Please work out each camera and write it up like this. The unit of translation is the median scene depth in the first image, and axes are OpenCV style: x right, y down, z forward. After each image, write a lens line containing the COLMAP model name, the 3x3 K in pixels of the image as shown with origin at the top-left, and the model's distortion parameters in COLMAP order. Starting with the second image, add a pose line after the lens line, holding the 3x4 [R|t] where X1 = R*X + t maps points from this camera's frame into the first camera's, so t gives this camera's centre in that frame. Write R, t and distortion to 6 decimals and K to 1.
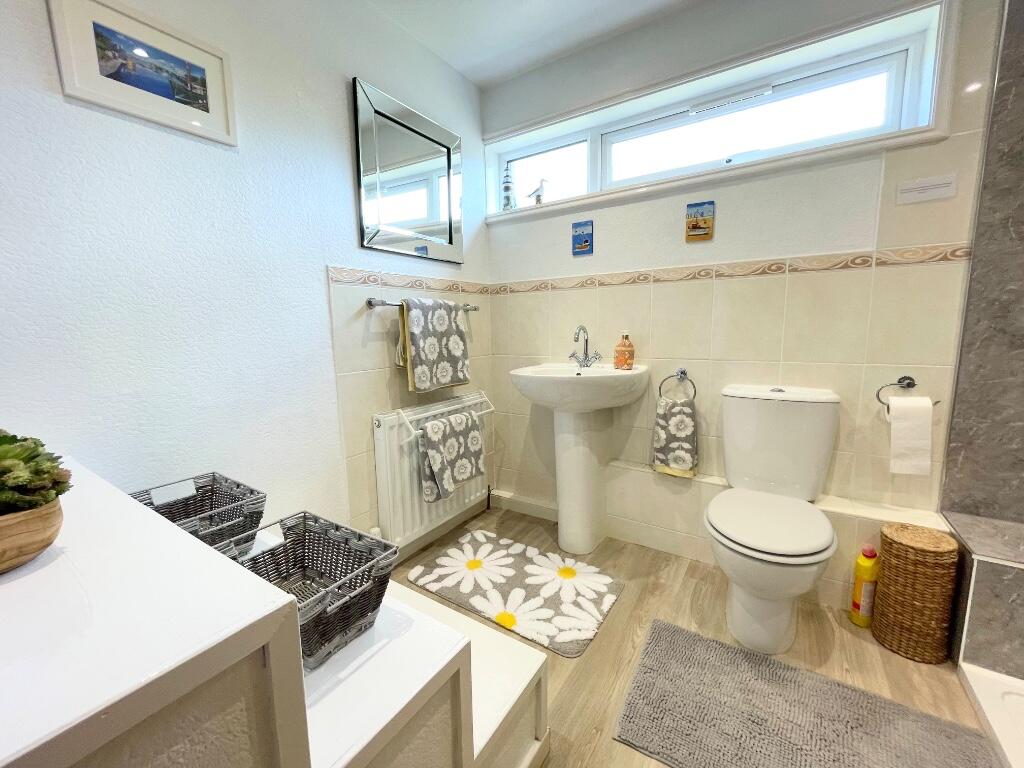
lens RADIAL K [[420.7, 0, 510.9], [0, 420.7, 382.0], [0, 0, 1]] dist [0.002470, -0.000402]
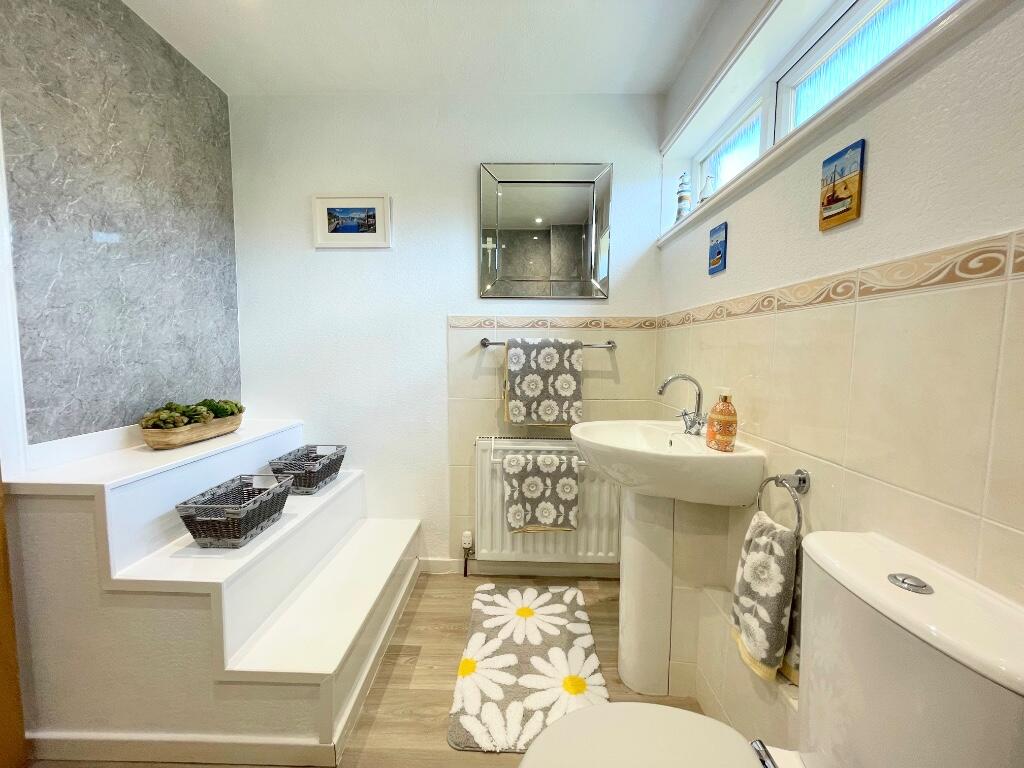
lens RADIAL K [[420.7, 0, 510.9], [0, 420.7, 382.0], [0, 0, 1]] dist [0.002470, -0.000402]
pose [[0.516816, 0.091266, -0.851218, 0.649409], [-0.135634, 0.990472, 0.023846, -0.103677], [0.845284, 0.103130, 0.524270, 0.402943]]
